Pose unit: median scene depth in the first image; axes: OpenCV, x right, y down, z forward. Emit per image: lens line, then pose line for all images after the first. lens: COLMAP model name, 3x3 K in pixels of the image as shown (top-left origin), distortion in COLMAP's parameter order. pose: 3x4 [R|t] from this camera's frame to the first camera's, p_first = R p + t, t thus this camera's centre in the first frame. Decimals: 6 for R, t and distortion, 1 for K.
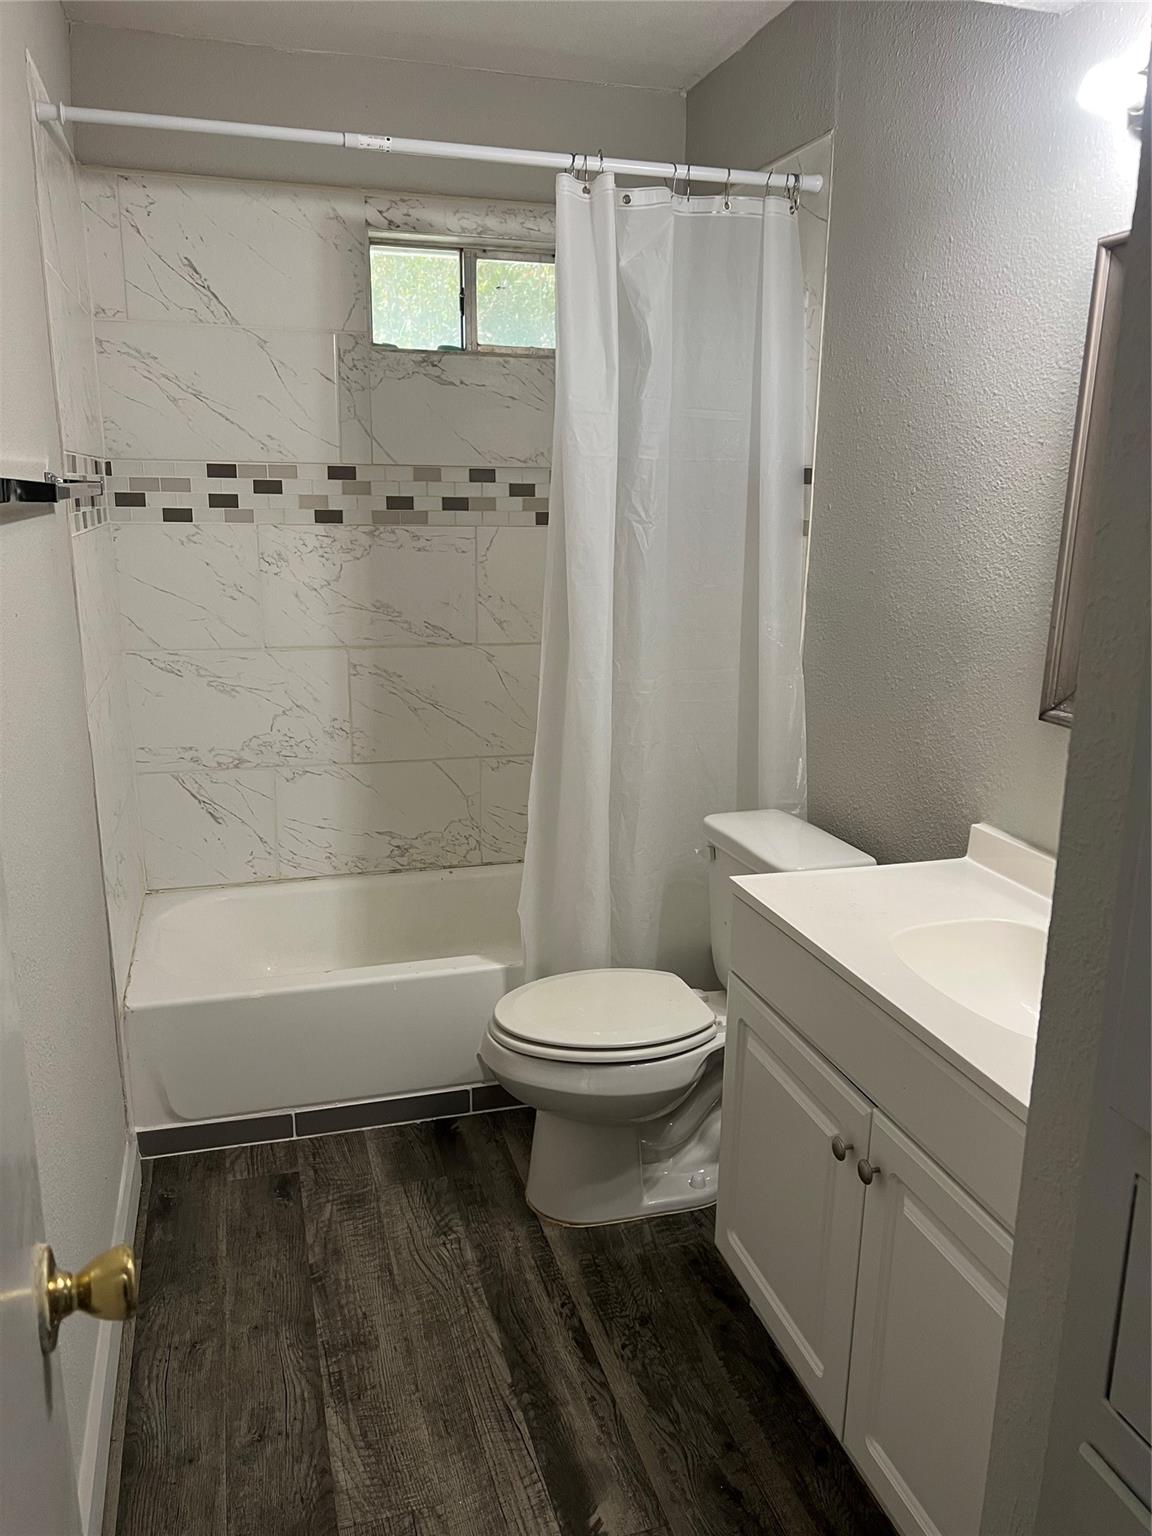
lens RADIAL K [[1159.2, 0, 576.0], [0, 1159.2, 768.0], [0, 0, 1]] dist [0.035563, -0.061808]
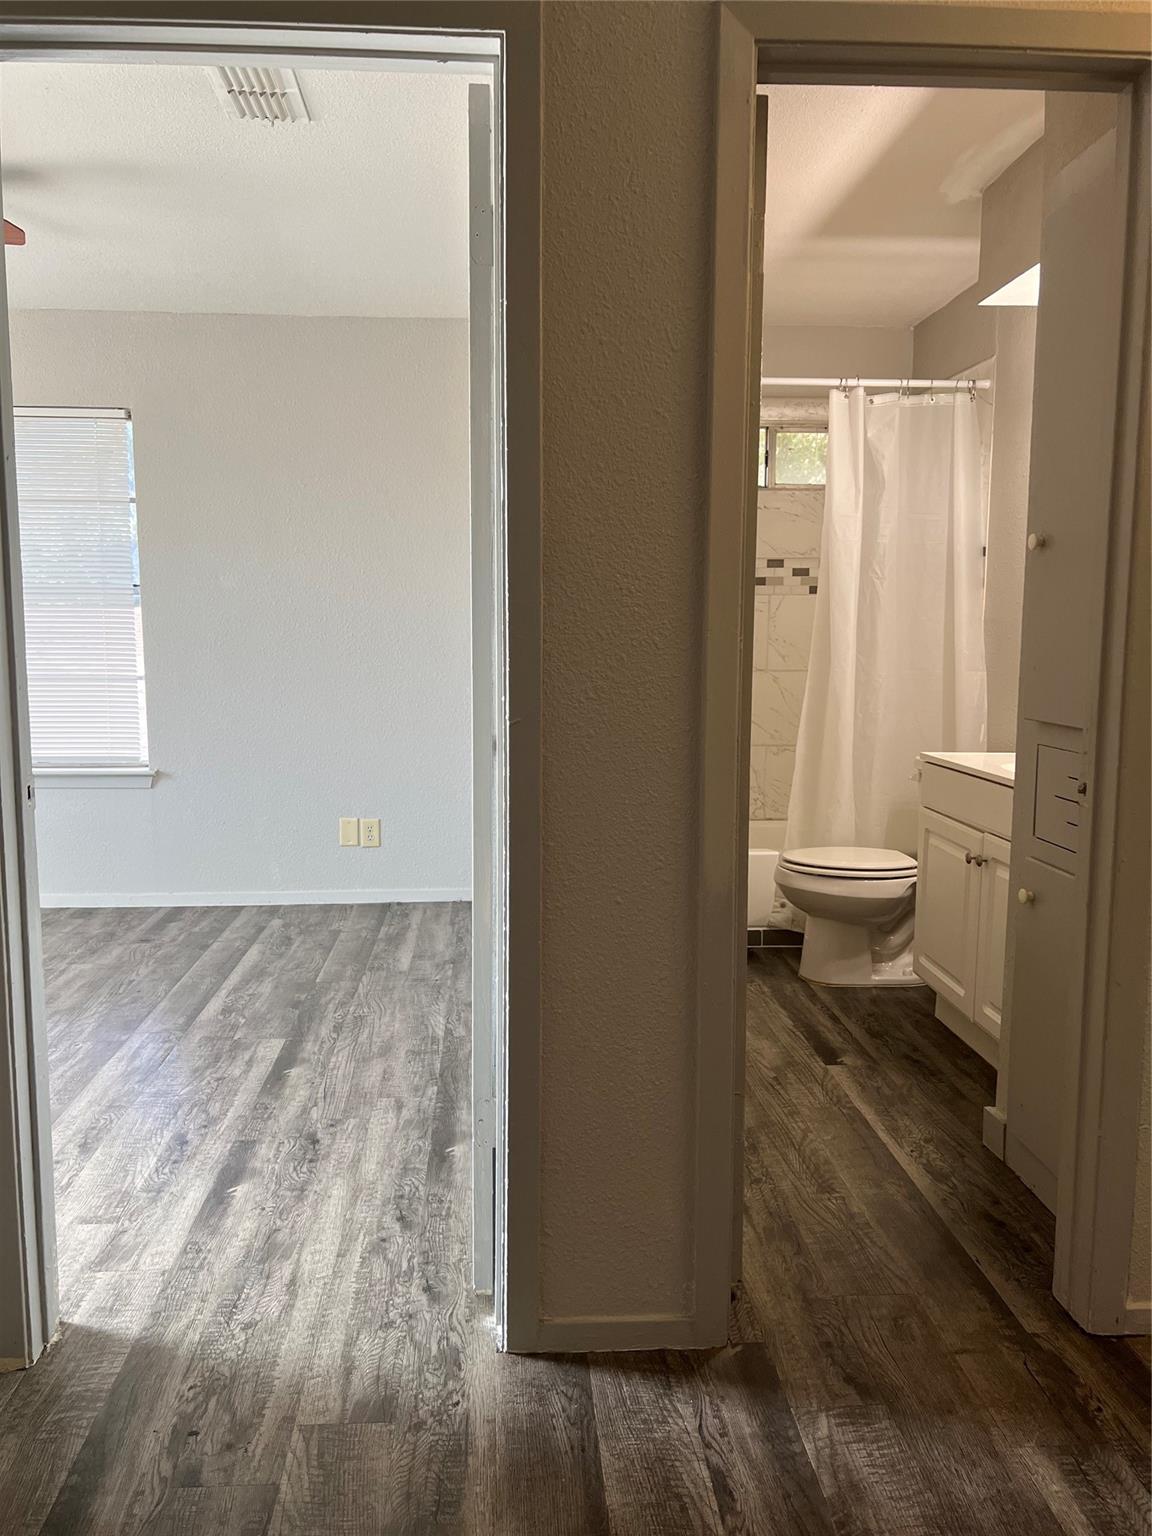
lens RADIAL K [[1138.0, 0, 531.9], [0, 1138.0, 761.7], [0, 0, 1]] dist [0.031346, -0.001679]
pose [[0.967894, 0.019279, -0.250620, -0.009358], [-0.047594, 0.993074, -0.107416, 0.264555], [0.246813, 0.115895, 0.962108, -0.724867]]
